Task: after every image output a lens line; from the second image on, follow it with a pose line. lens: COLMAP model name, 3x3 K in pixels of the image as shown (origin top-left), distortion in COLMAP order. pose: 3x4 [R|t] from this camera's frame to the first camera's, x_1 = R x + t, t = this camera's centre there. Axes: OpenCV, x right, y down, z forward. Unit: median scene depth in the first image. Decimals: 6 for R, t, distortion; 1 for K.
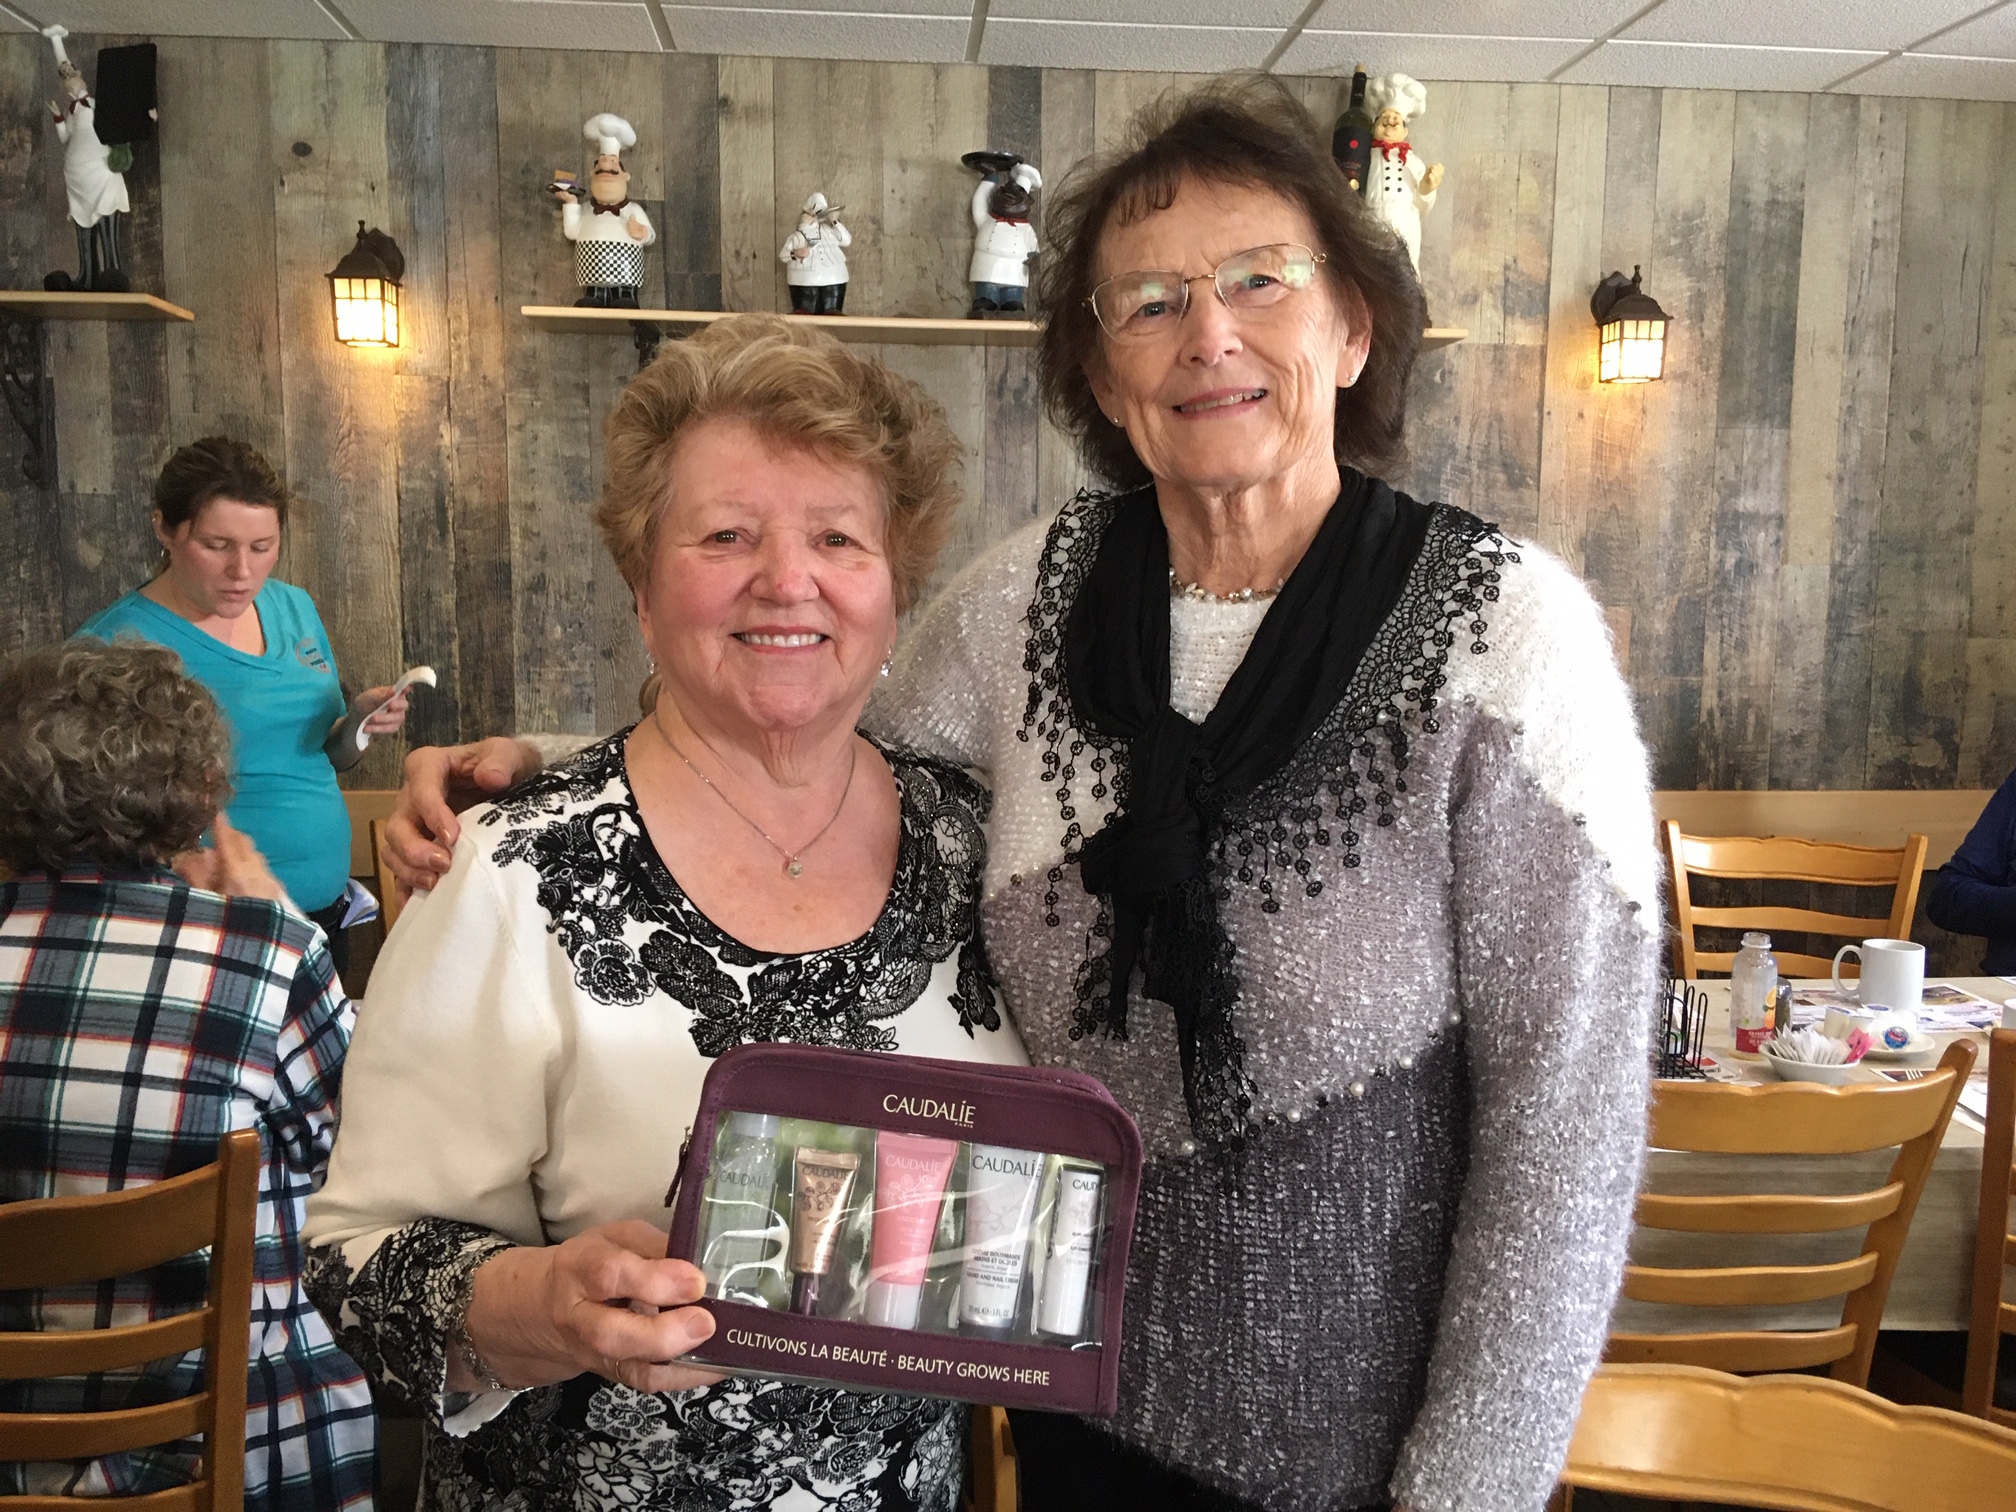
lens RADIAL K [[1704.9, 0, 1018.2], [0, 1704.9, 737.8], [0, 0, 1]] dist [0.110856, -0.175514]
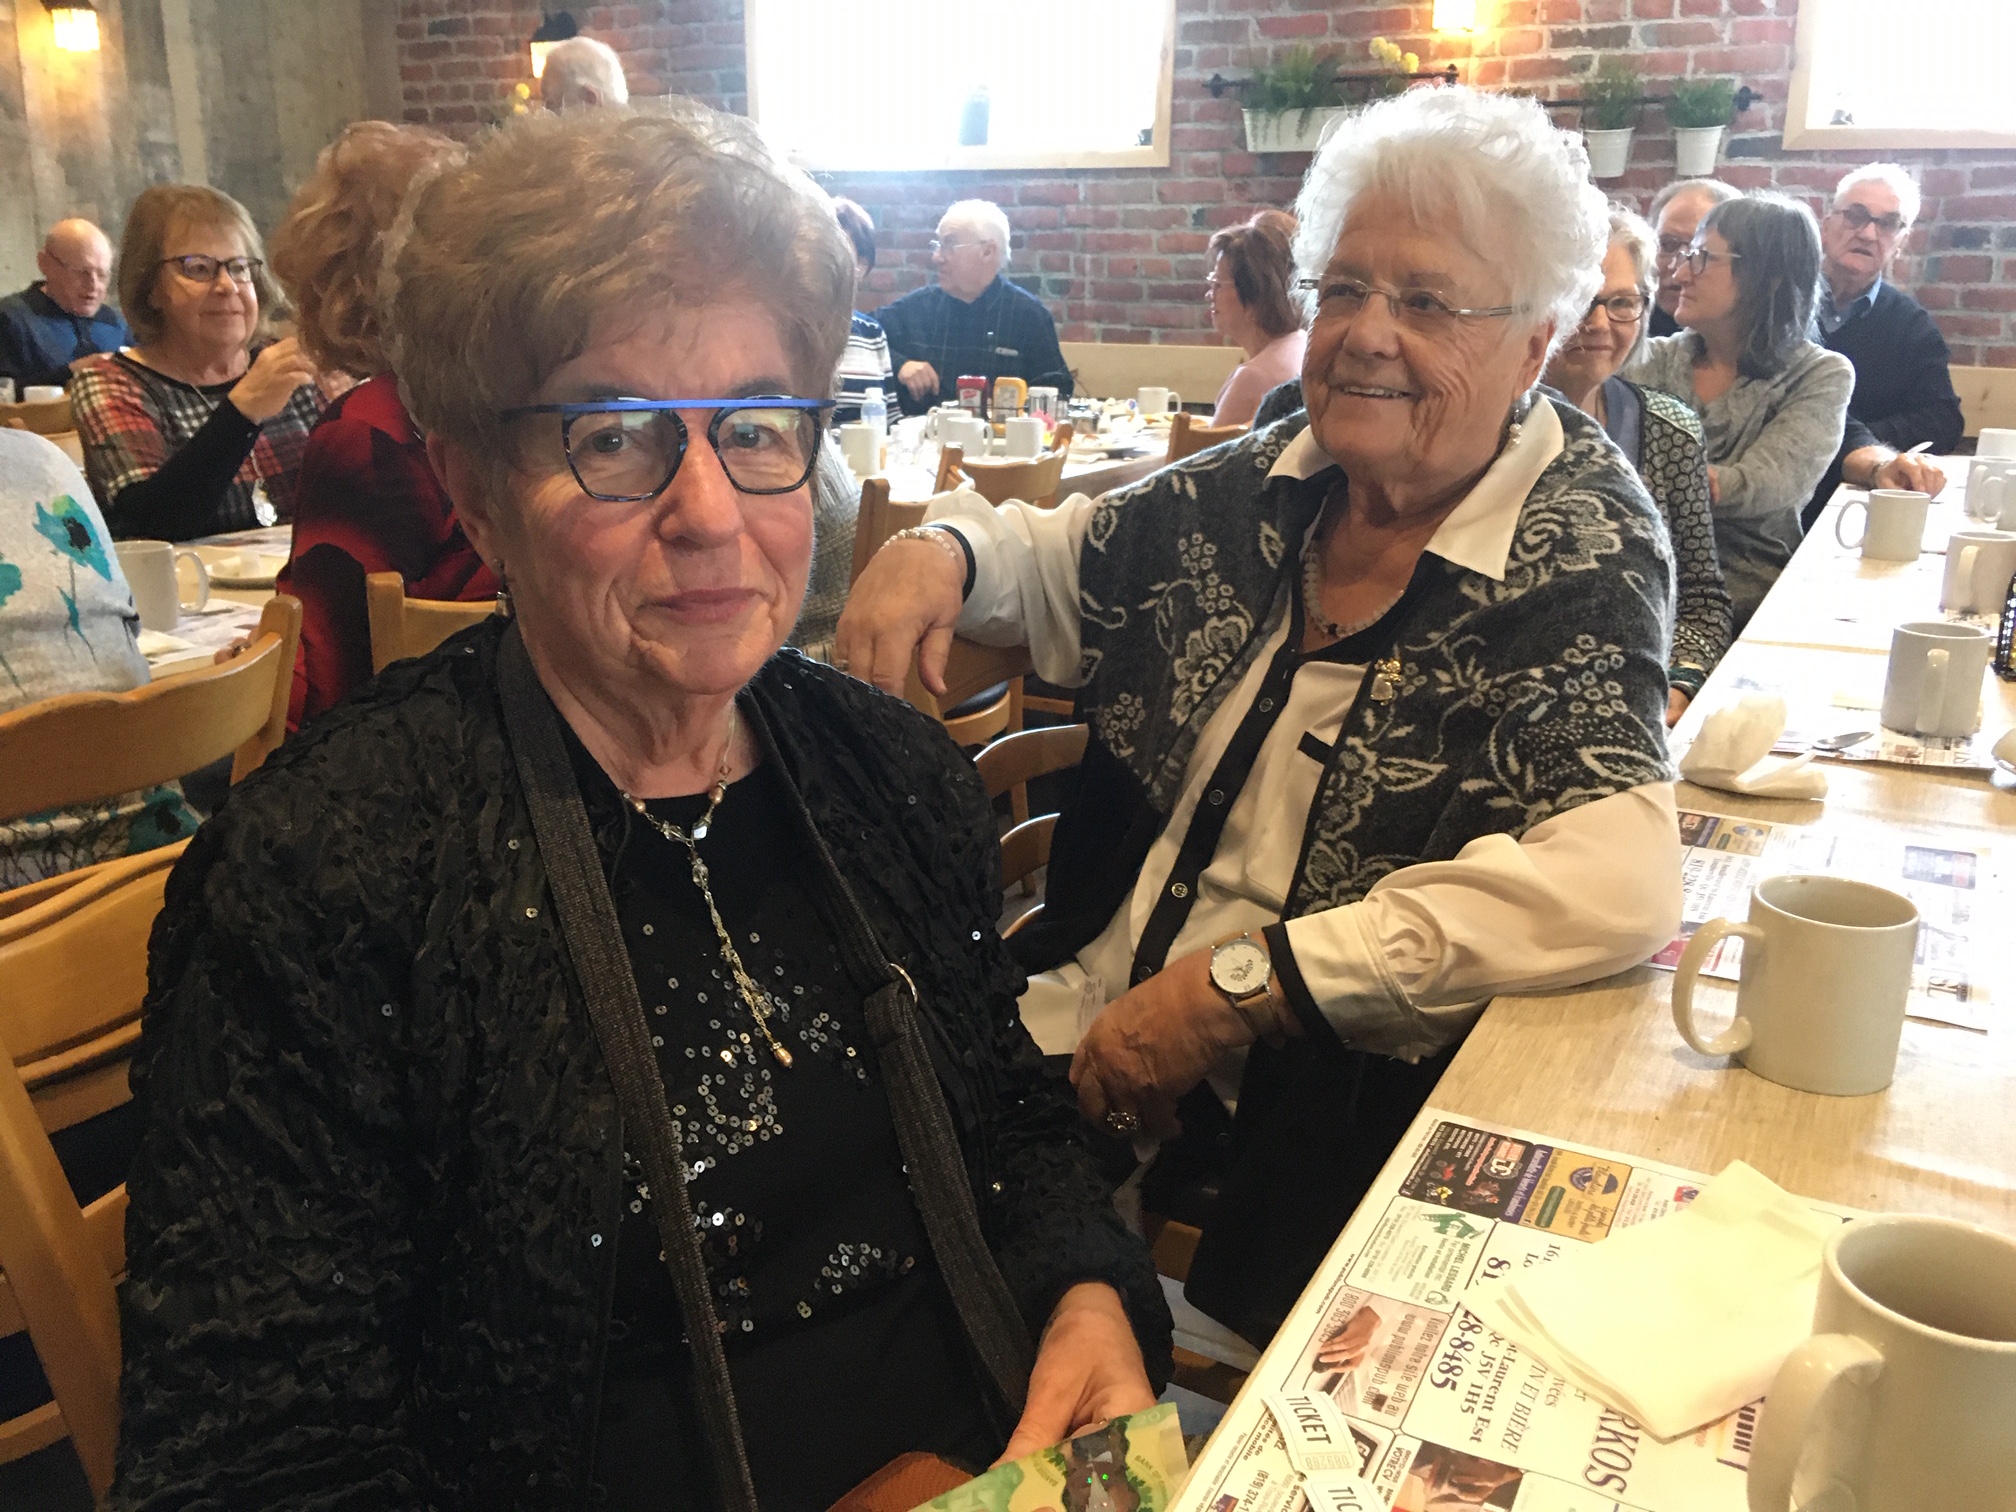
lens RADIAL K [[1704.9, 0, 1000.0], [0, 1704.9, 742.4], [0, 0, 1]] dist [0.110856, -0.175514]
pose [[0.548547, -0.235532, 0.802260, -0.553643], [0.086959, 0.970371, 0.225428, 0.110640], [-0.831585, -0.053895, 0.552776, -0.539881]]
